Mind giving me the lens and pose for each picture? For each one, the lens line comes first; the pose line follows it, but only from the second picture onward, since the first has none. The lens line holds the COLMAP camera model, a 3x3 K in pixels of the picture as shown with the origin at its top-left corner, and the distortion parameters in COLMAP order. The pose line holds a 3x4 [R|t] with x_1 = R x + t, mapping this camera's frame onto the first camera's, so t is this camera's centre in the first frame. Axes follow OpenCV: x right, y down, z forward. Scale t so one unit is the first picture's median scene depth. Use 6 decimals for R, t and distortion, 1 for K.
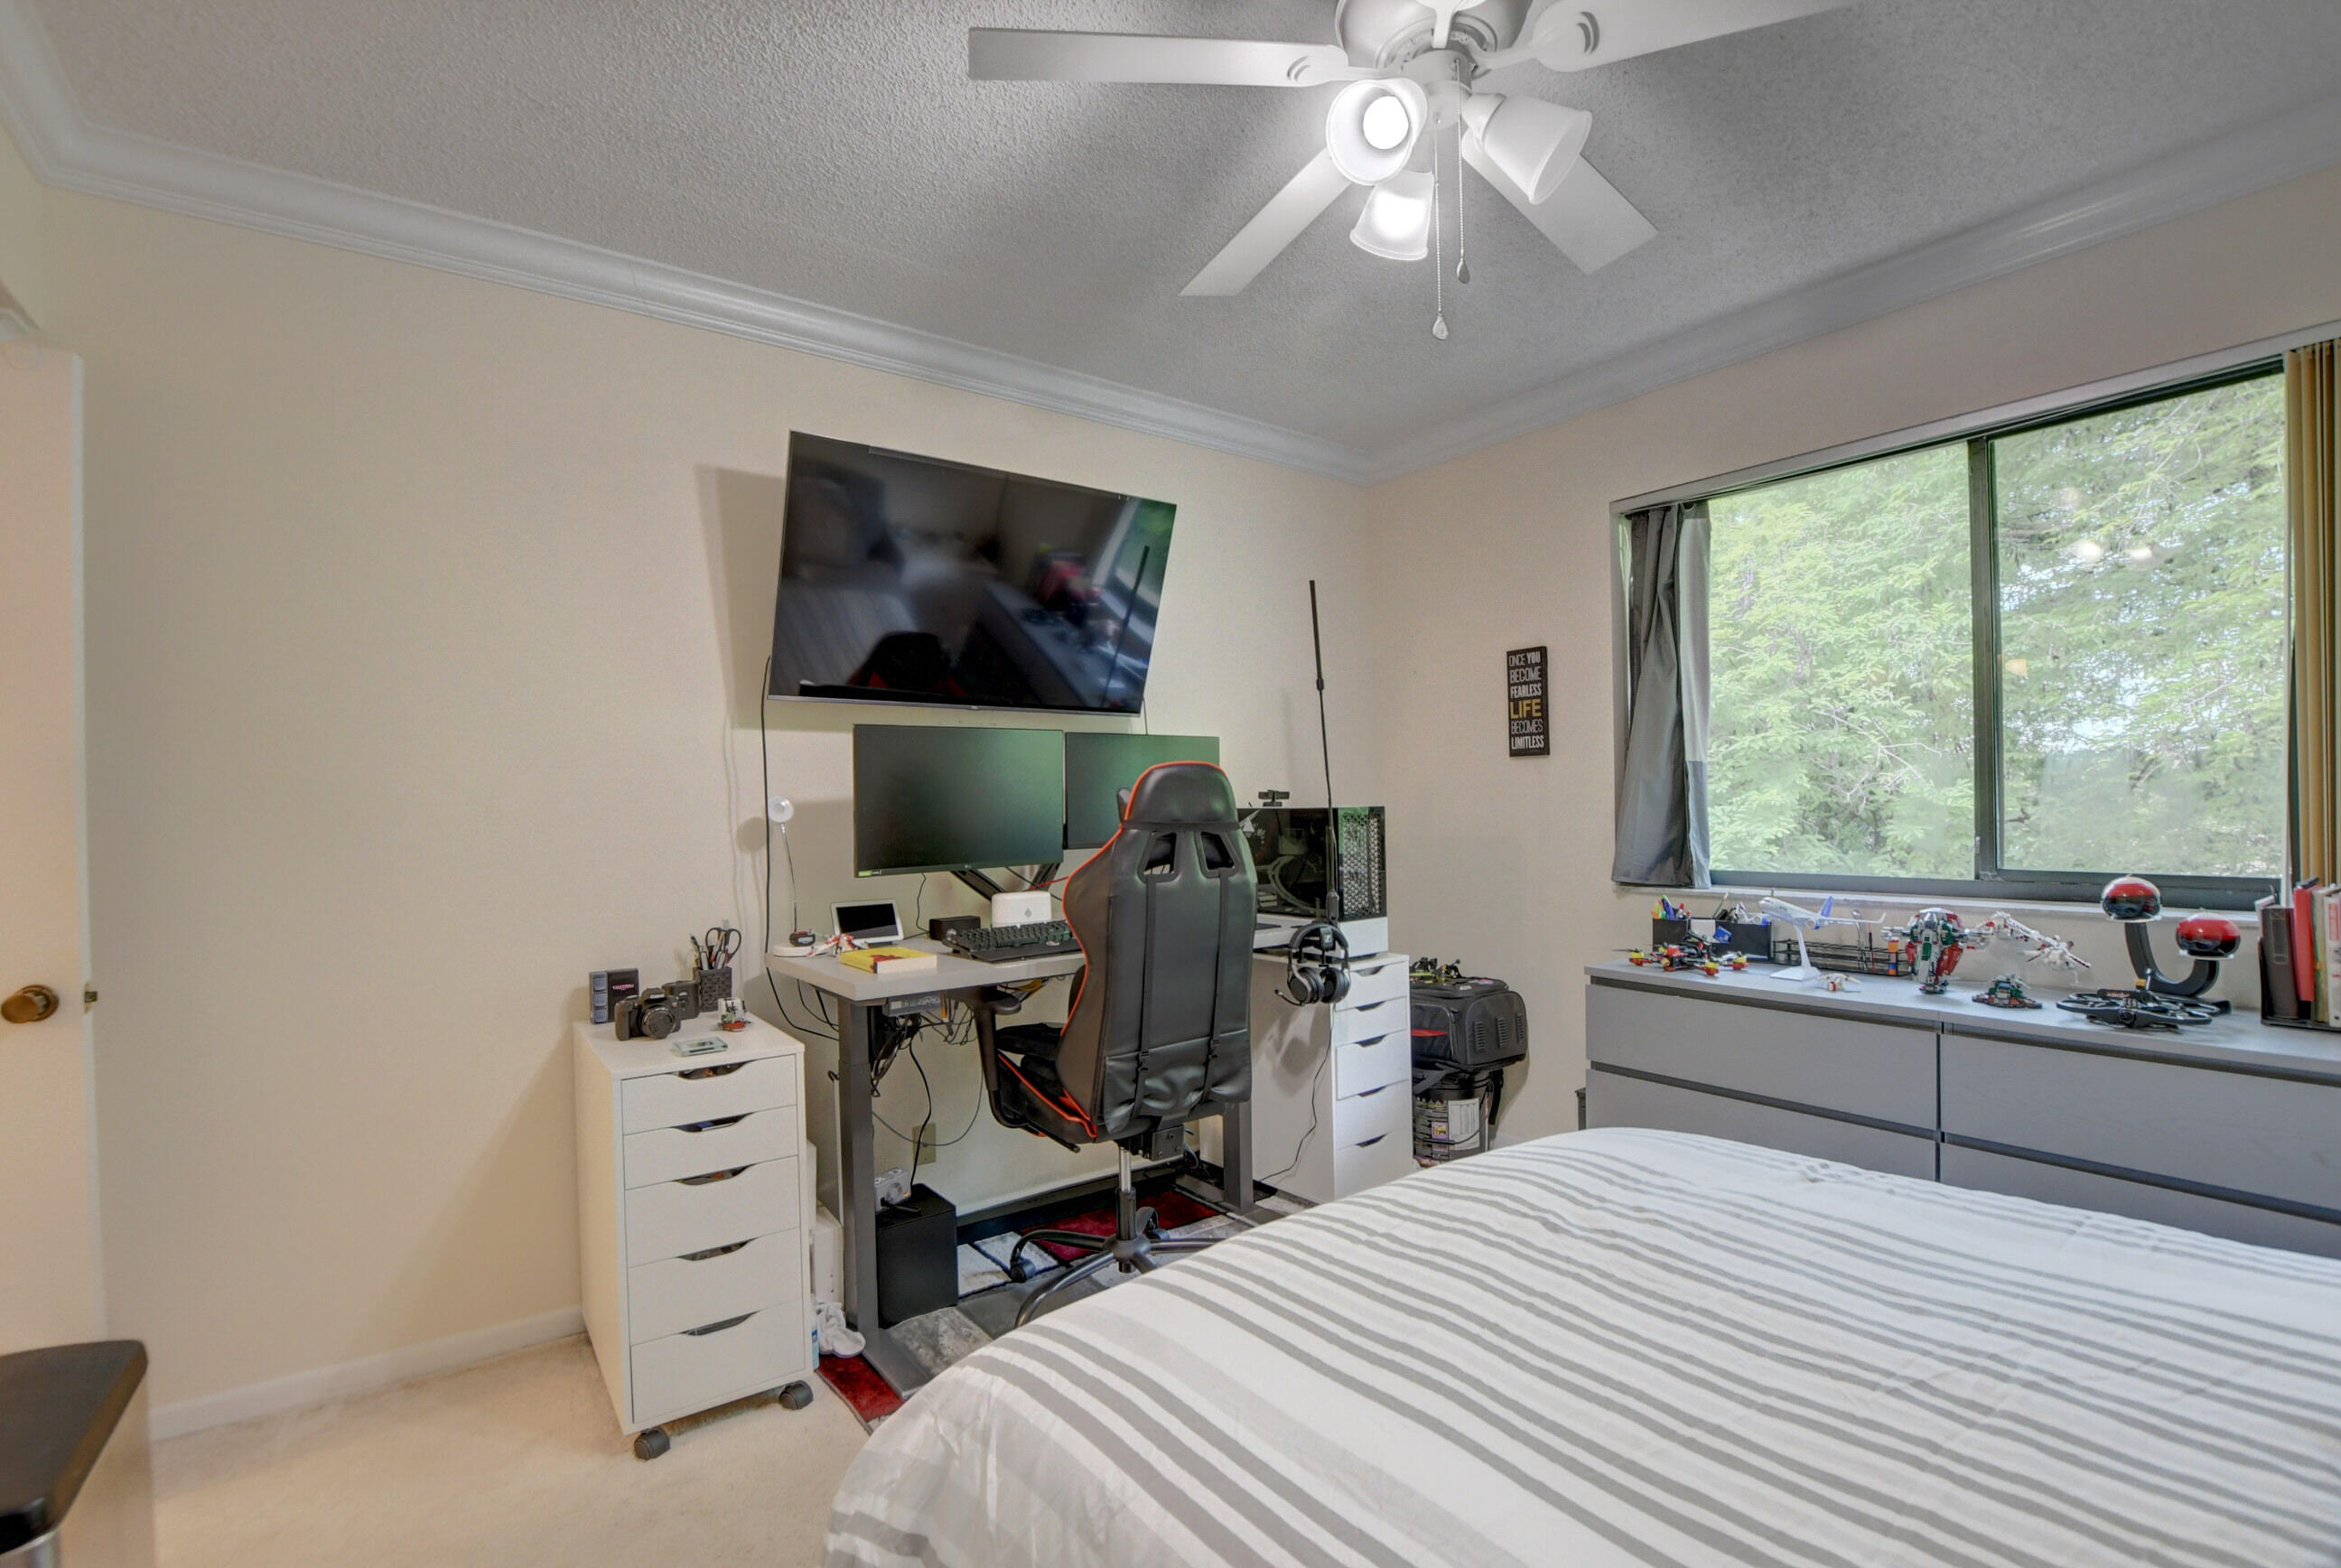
lens RADIAL K [[1048.8, 0, 1126.0], [0, 1048.8, 803.2], [0, 0, 1]] dist [-0.026569, -0.000221]
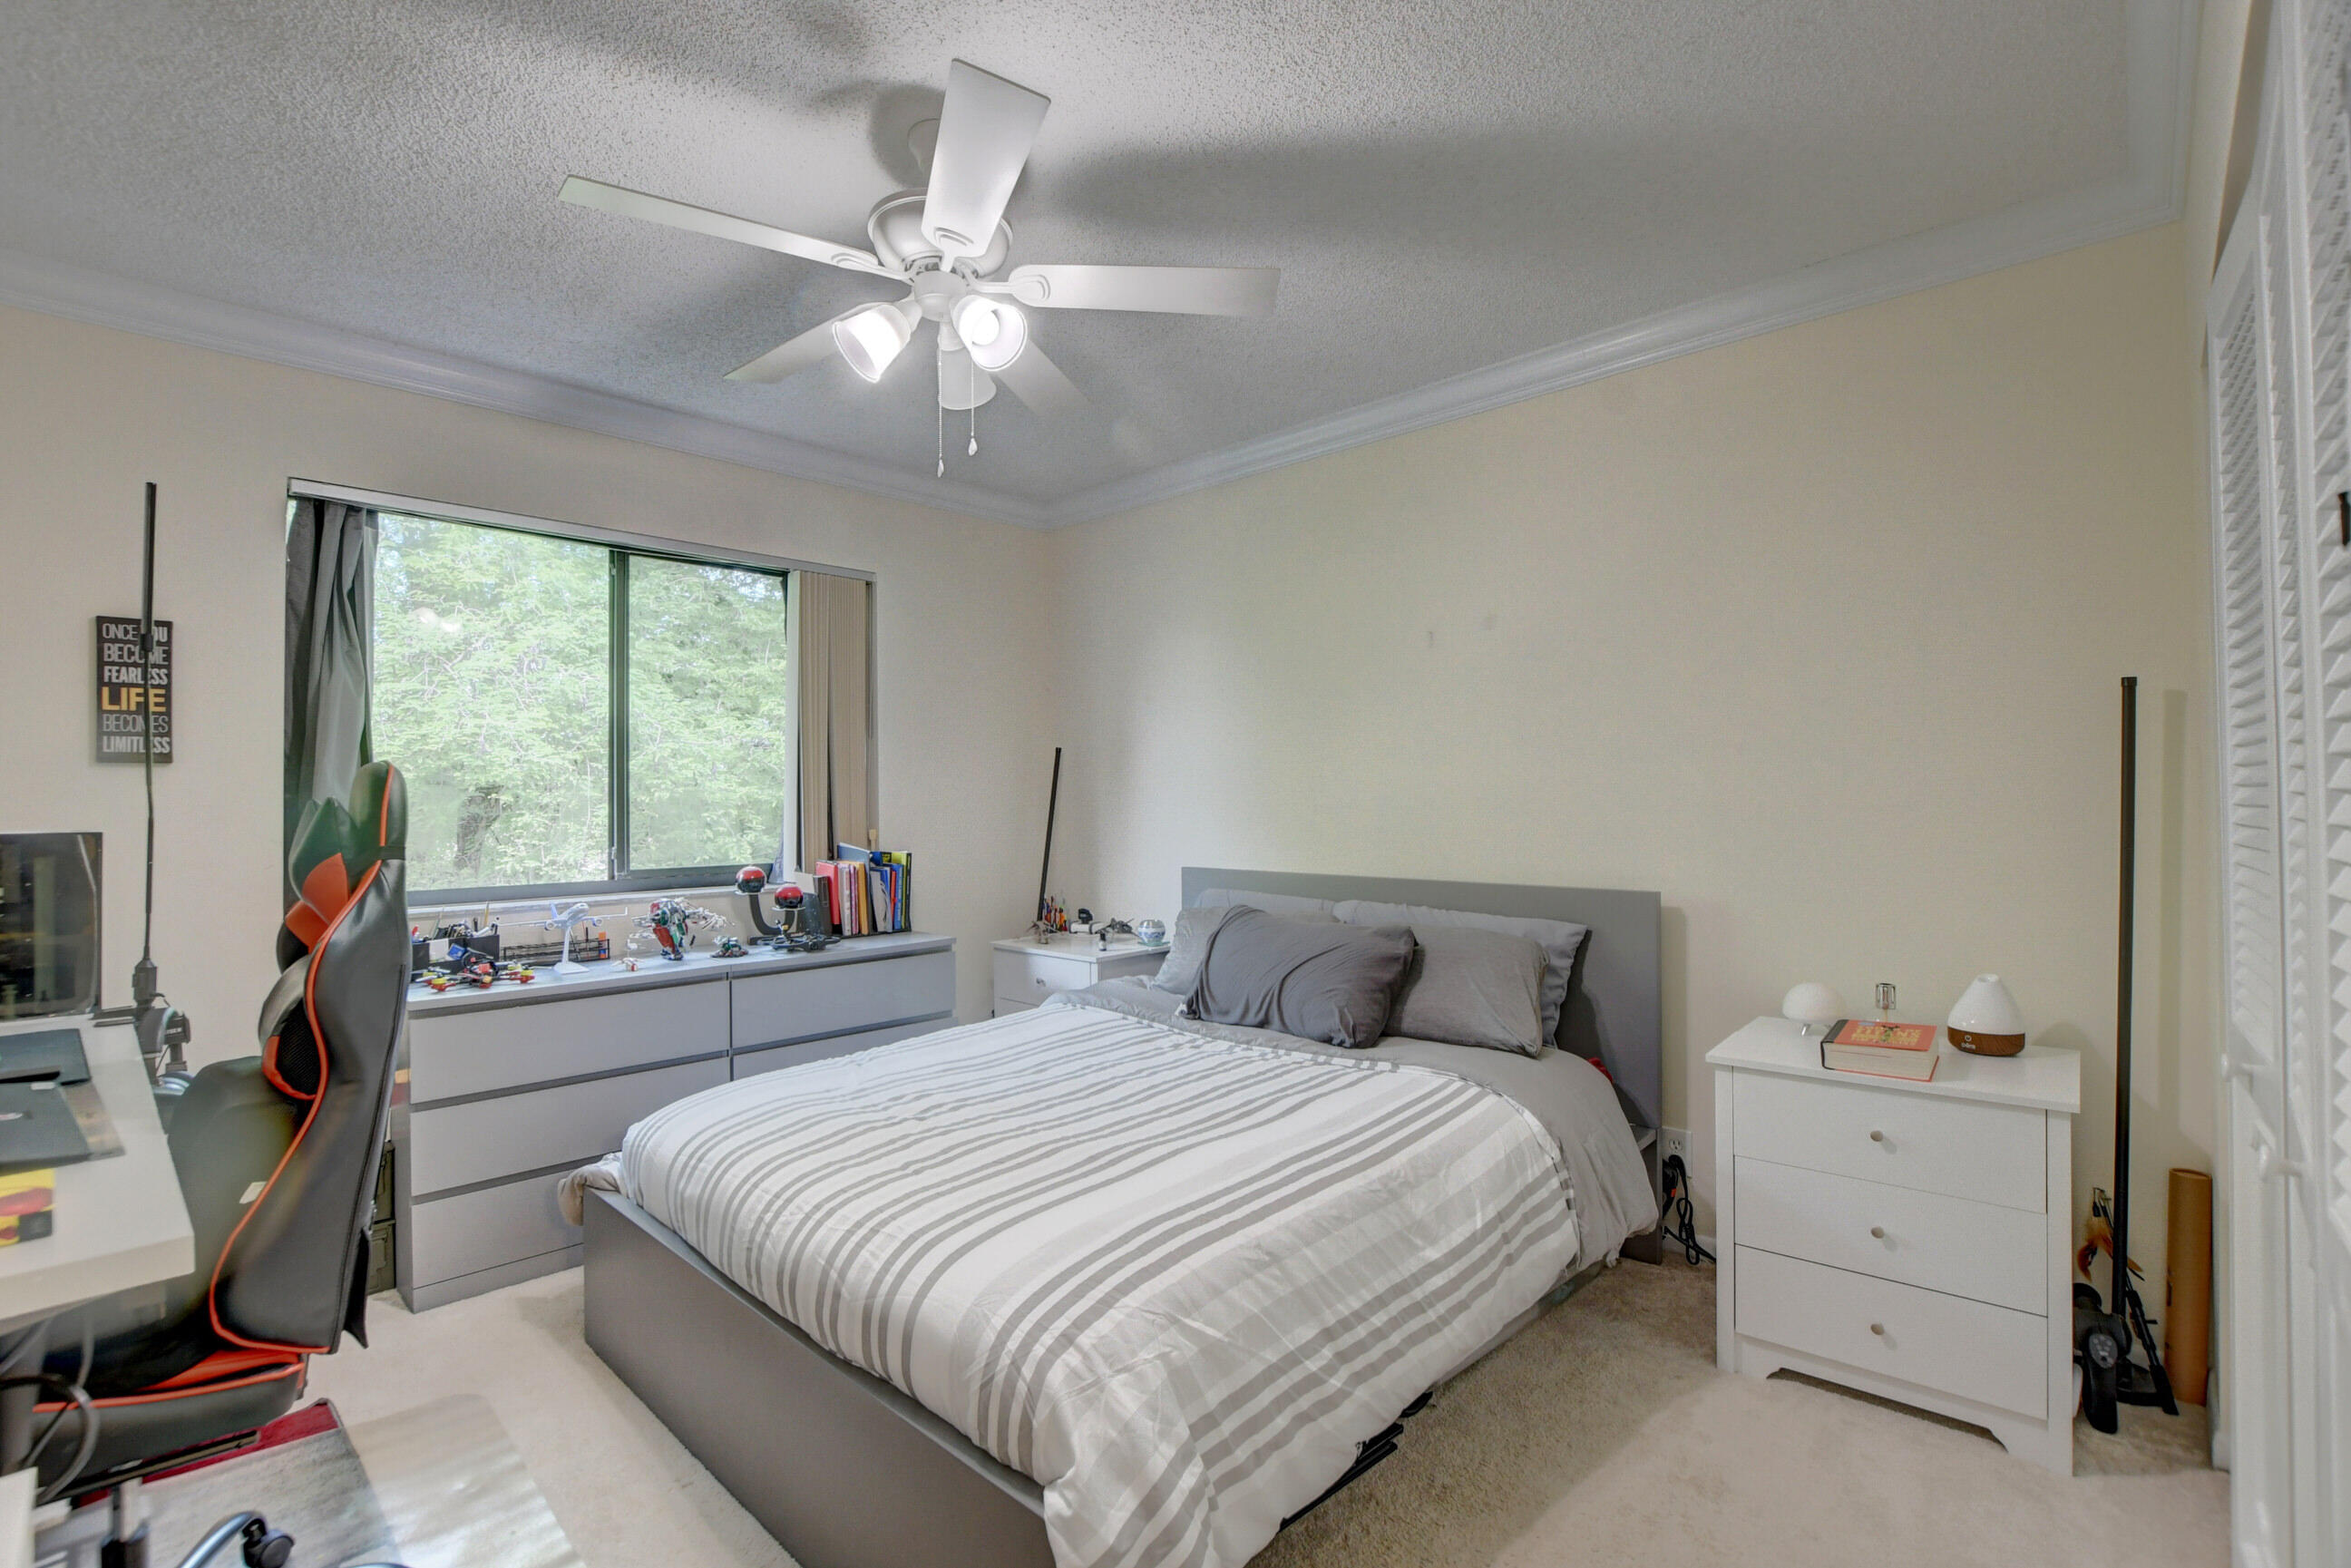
lens RADIAL K [[1044.9, 0, 1170.2], [0, 1044.9, 786.2], [0, 0, 1]] dist [-0.032180, 0.003497]
pose [[-0.194795, 0.030945, 0.980356, -0.735833], [0.011790, 0.999504, -0.029207, 0.001897], [-0.980773, 0.005869, -0.195063, 0.657205]]
